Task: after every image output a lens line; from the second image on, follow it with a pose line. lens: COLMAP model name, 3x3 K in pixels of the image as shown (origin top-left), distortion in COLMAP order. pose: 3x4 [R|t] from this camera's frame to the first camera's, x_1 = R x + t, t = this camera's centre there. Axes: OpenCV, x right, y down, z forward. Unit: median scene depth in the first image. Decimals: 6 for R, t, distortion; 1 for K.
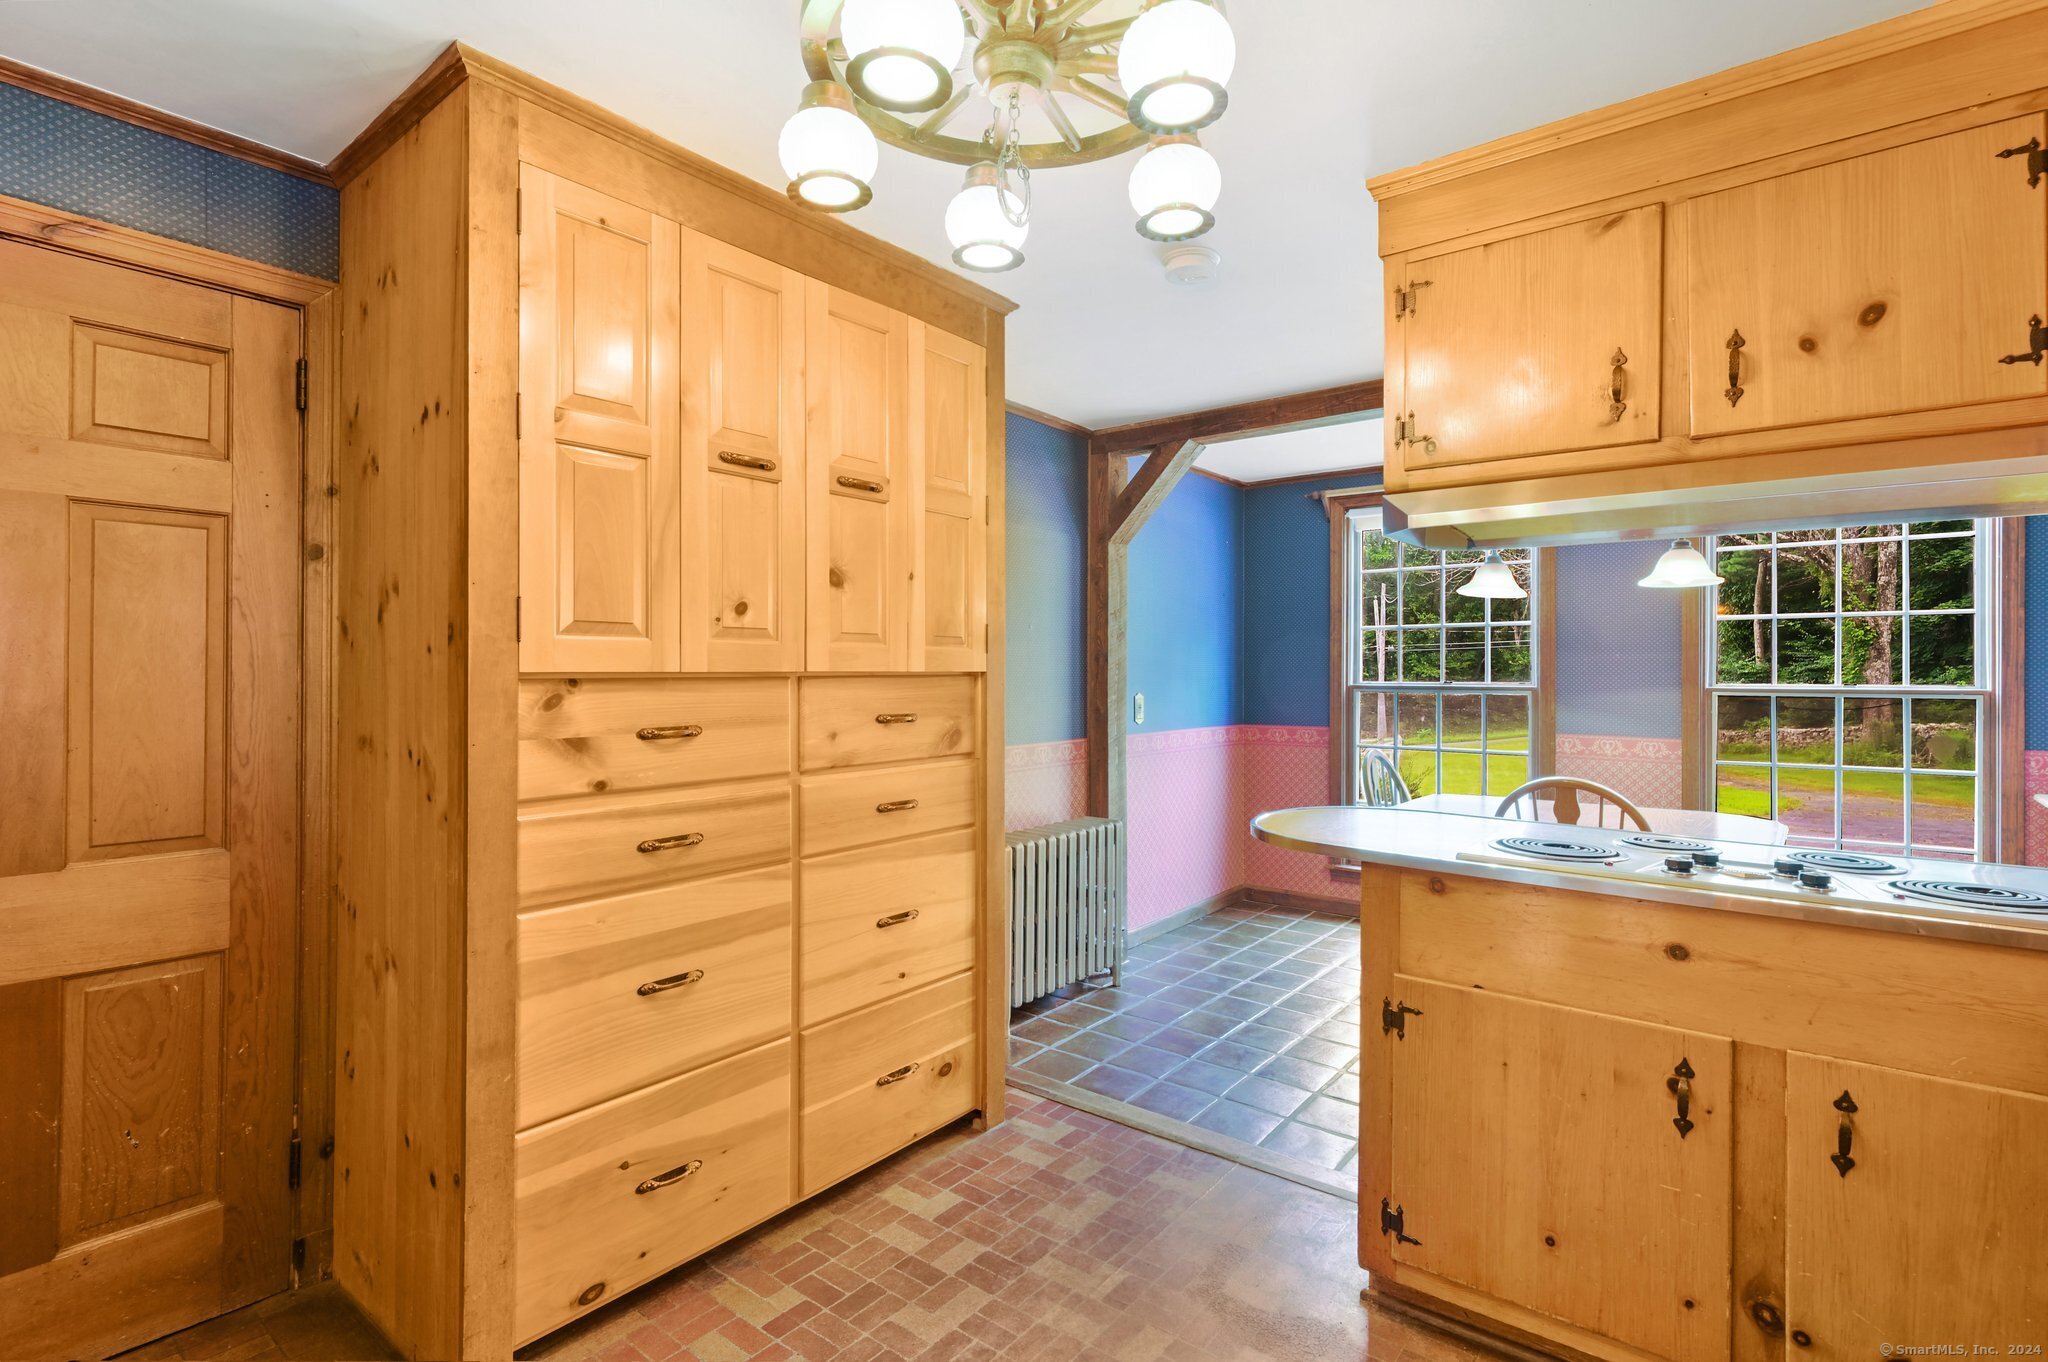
lens RADIAL K [[956.3, 0, 1078.6], [0, 956.3, 697.1], [0, 0, 1]] dist [-0.002149, -0.002756]
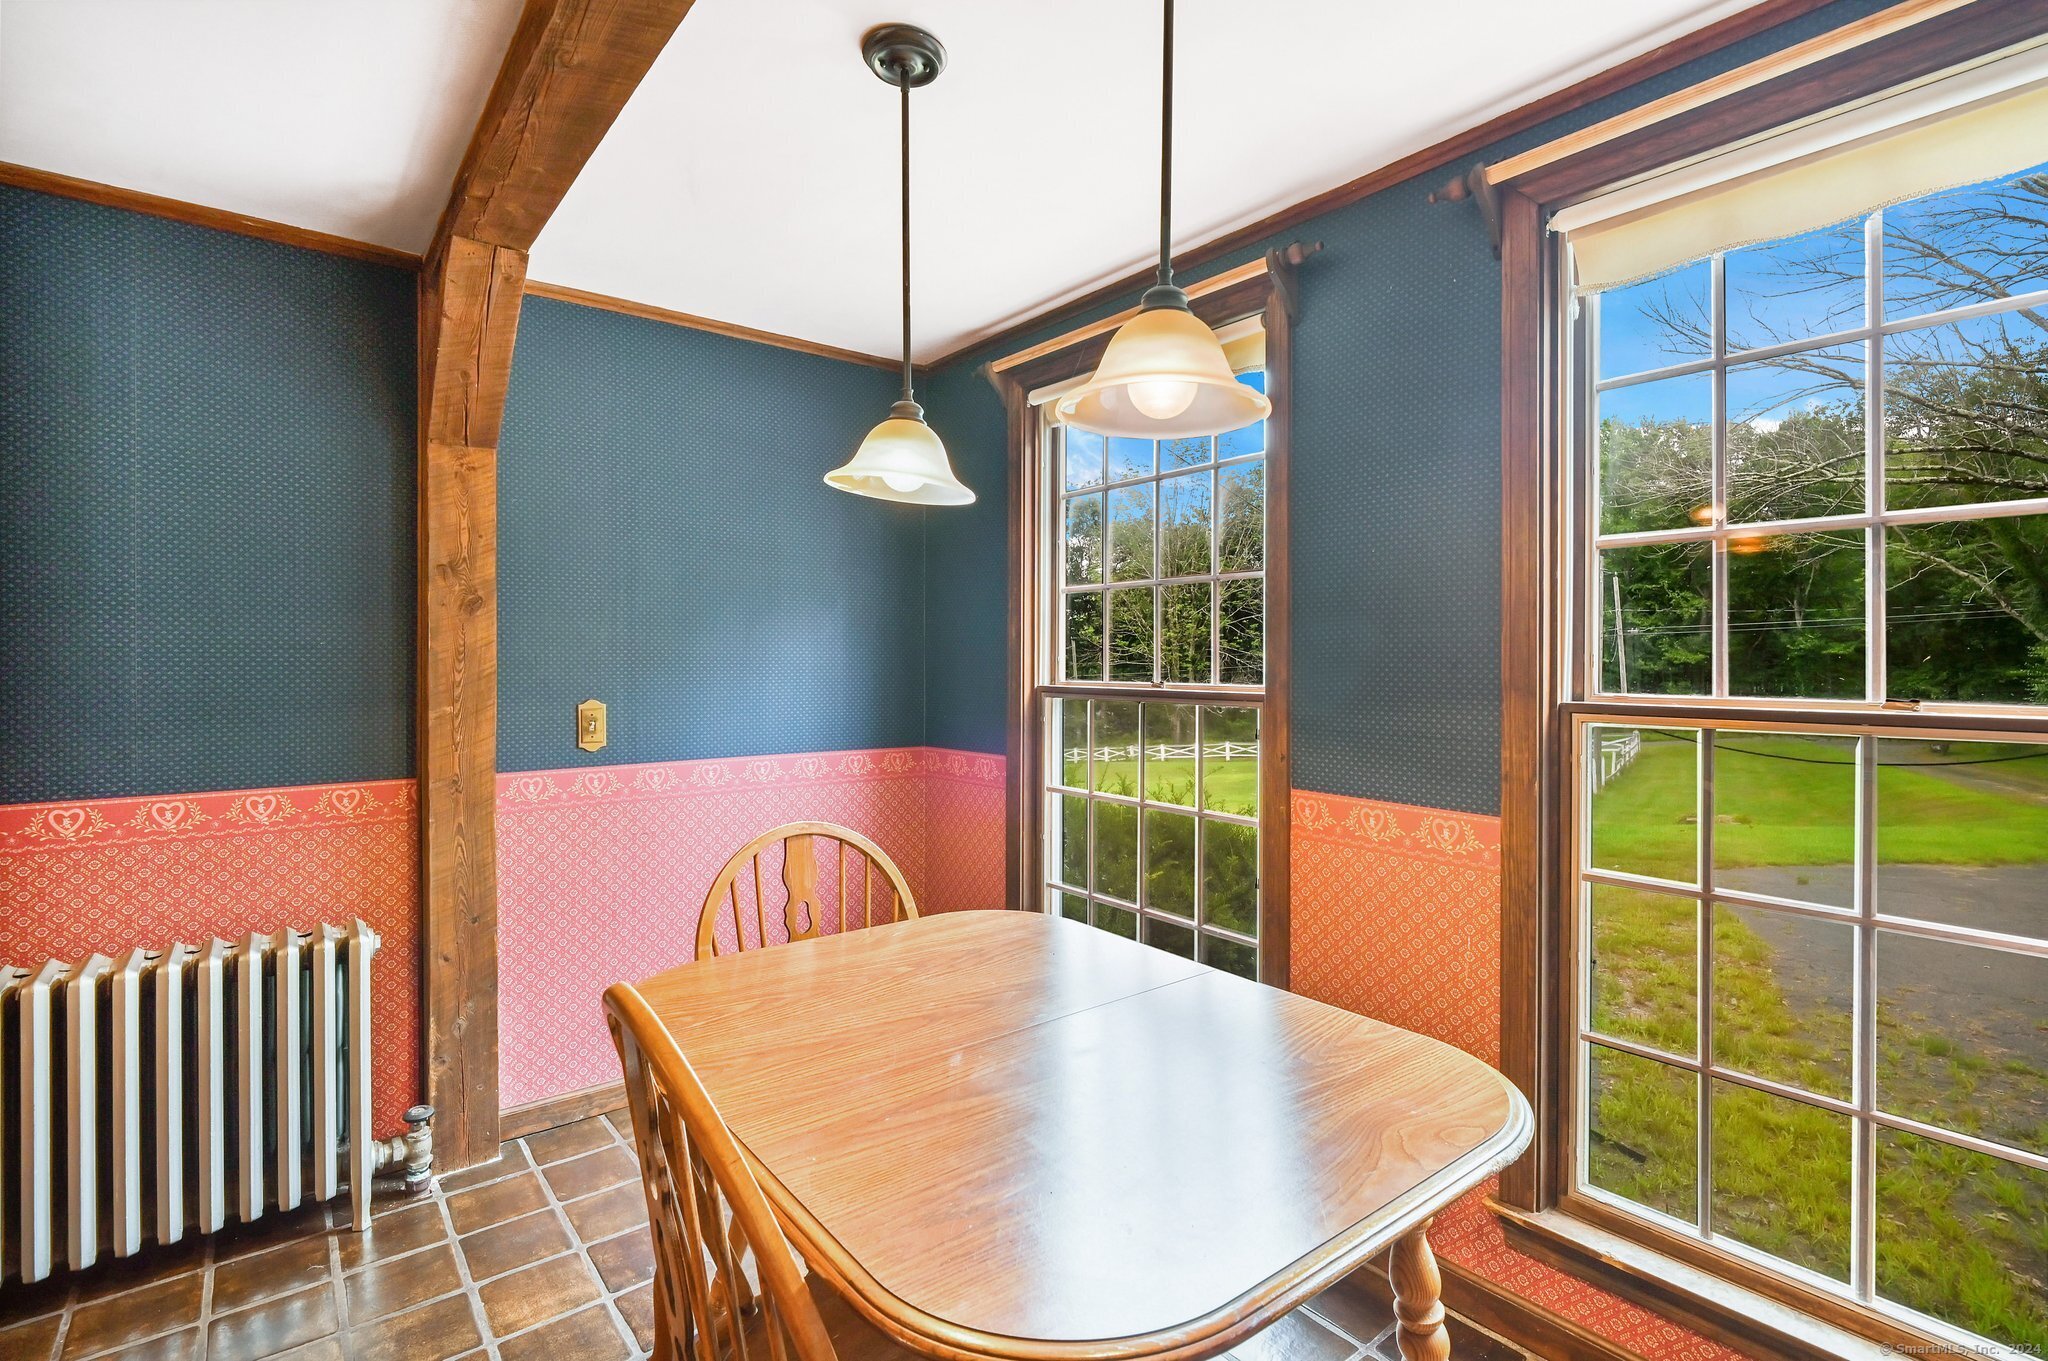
lens RADIAL K [[956.3, 0, 1073.3], [0, 956.3, 676.8], [0, 0, 1]] dist [-0.002149, -0.002756]
pose [[0.973289, 0.003108, -0.229564, 1.082341], [-0.004780, 0.999966, -0.006726, -0.035622], [0.229535, 0.007644, 0.973270, 1.046875]]
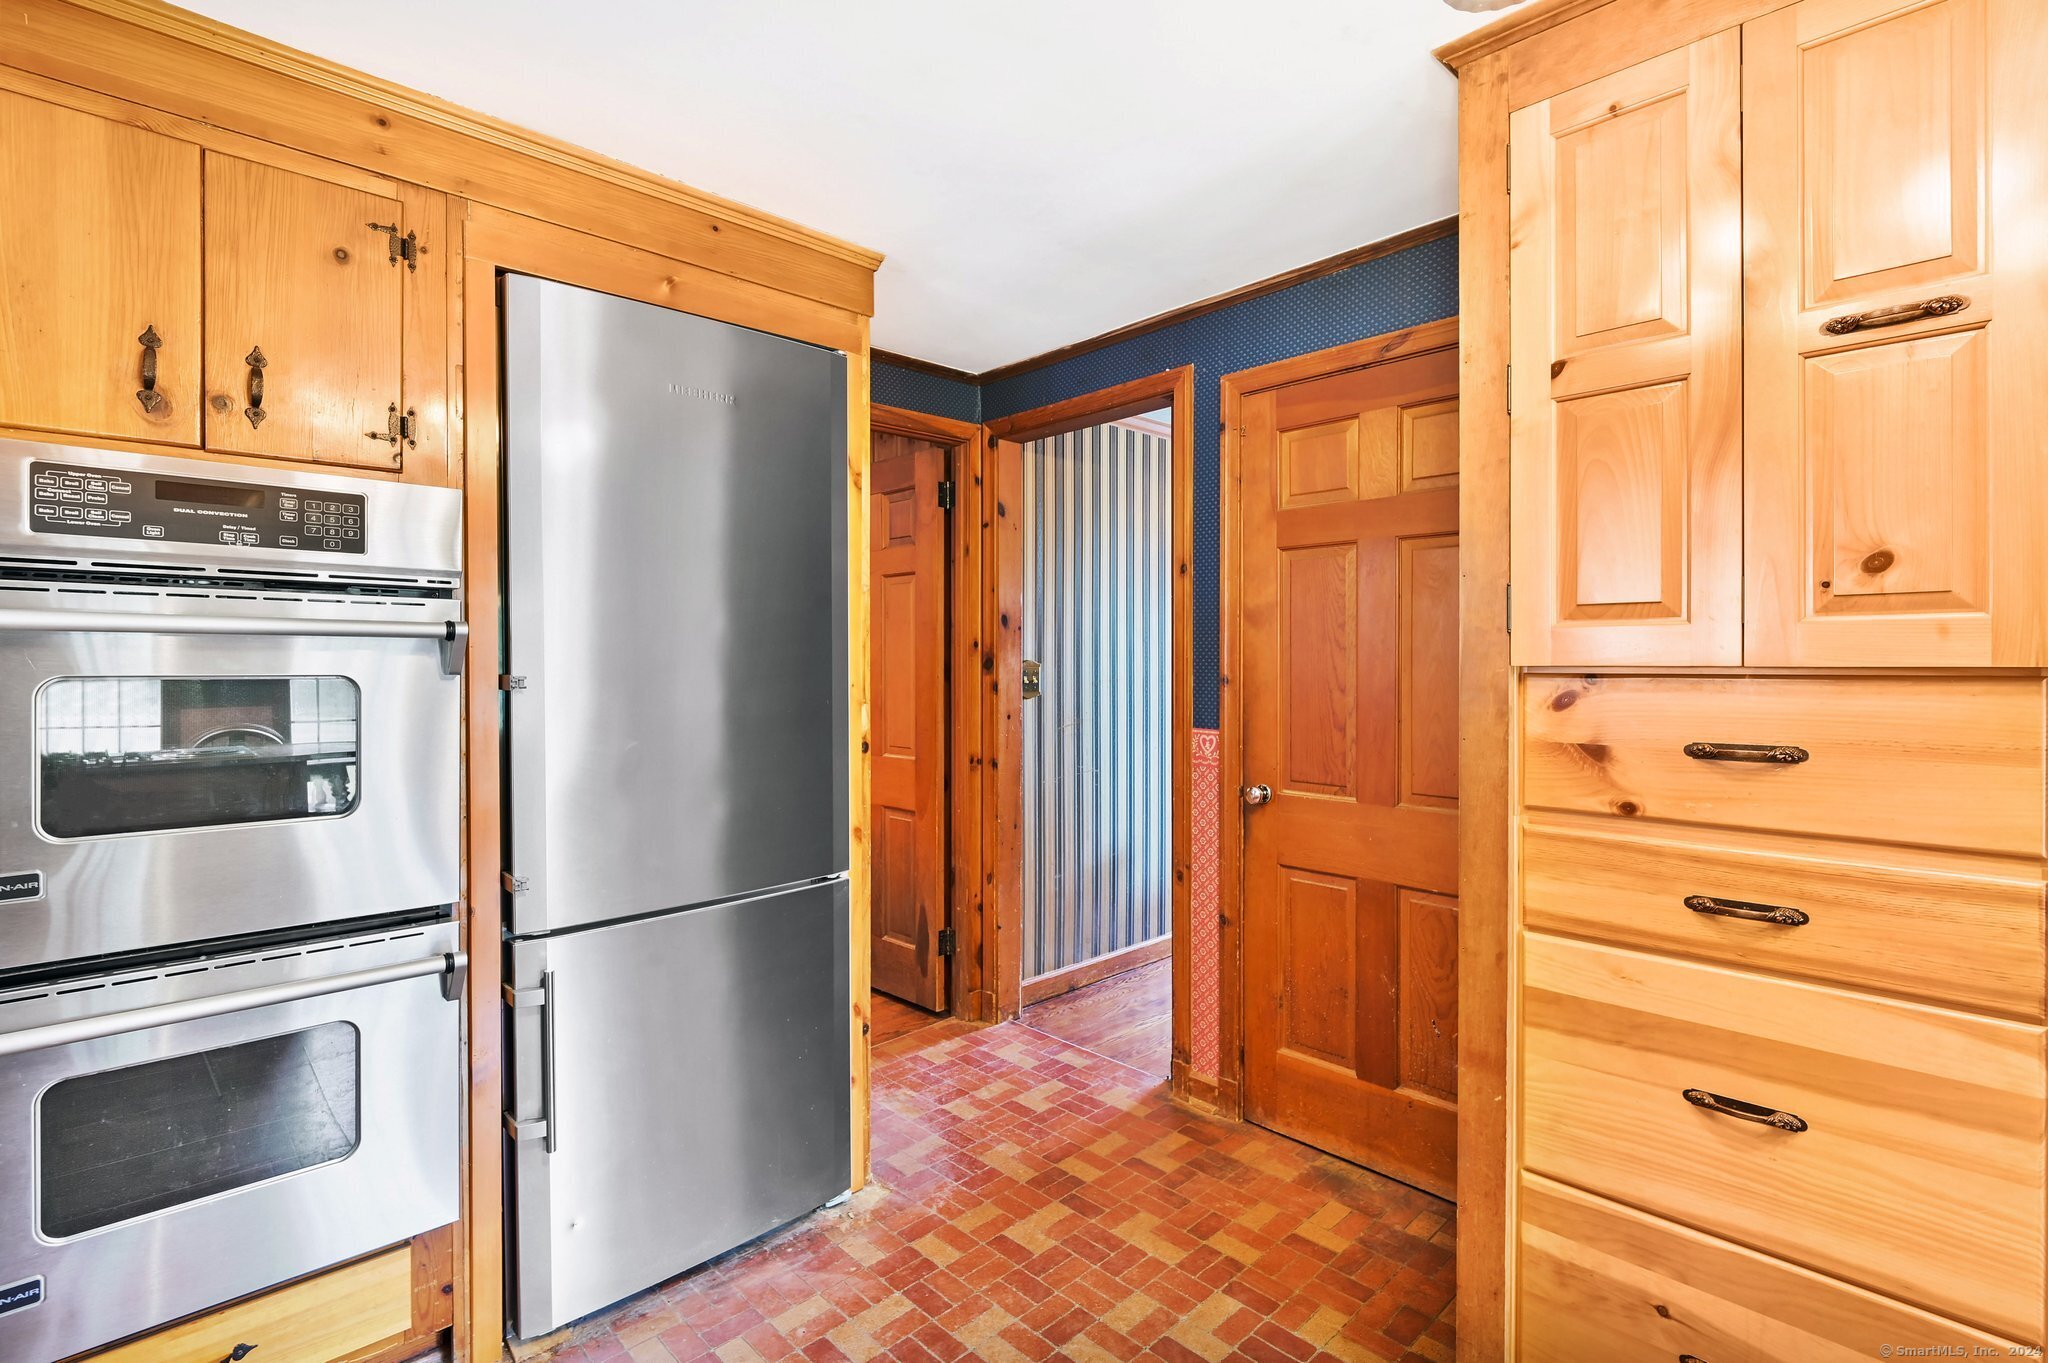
lens RADIAL K [[956.3, 0, 967.7], [0, 956.3, 665.1], [0, 0, 1]] dist [-0.002149, -0.002756]
pose [[-0.189594, 0.005728, -0.981846, 0.338281], [-0.026959, 0.999576, 0.011037, -0.018096], [0.981492, 0.028563, -0.189359, 0.530128]]
